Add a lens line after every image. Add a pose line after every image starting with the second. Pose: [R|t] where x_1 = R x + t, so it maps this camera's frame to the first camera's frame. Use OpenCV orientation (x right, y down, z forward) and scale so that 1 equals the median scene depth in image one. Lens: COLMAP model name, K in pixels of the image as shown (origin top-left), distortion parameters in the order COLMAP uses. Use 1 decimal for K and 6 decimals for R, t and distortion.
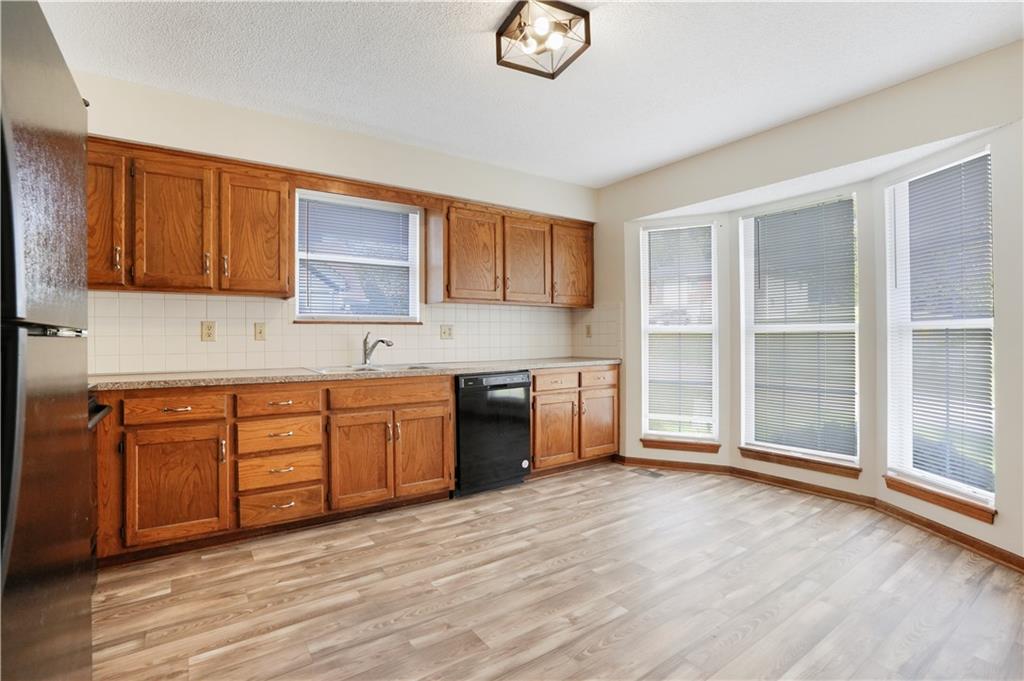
lens RADIAL K [[468.1, 0, 506.5], [0, 468.1, 332.6], [0, 0, 1]] dist [-0.030711, 0.002867]
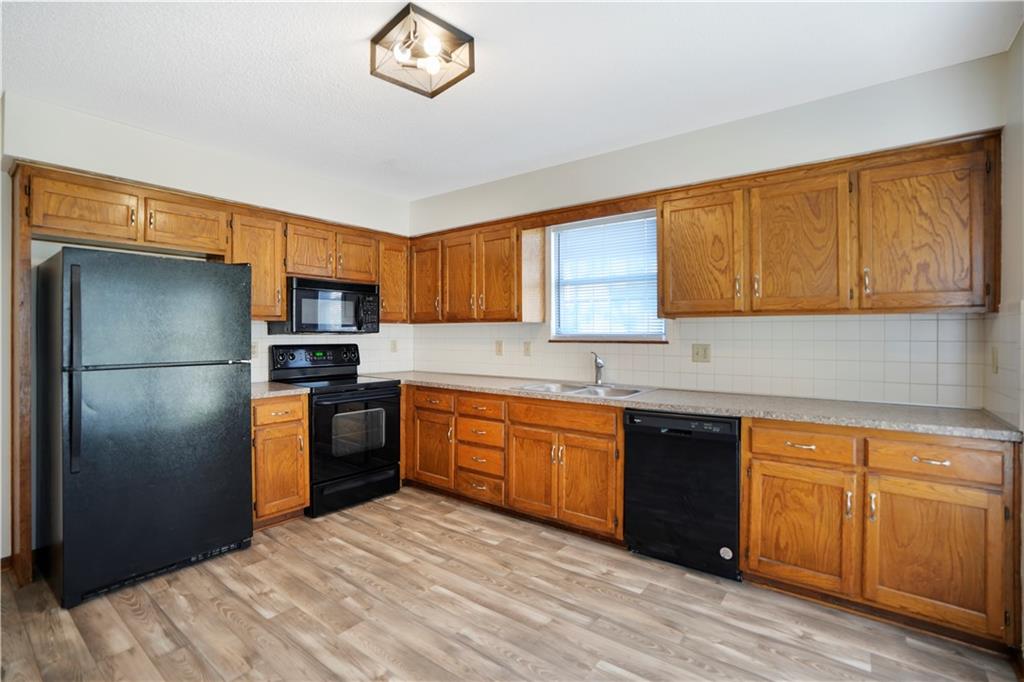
lens RADIAL K [[468.1, 0, 505.9], [0, 468.1, 338.8], [0, 0, 1]] dist [-0.030711, 0.002867]
pose [[0.323257, 0.016071, -0.946175, 0.624171], [0.007376, 0.999783, 0.019501, -0.053215], [0.946283, -0.013283, 0.323068, 0.528534]]
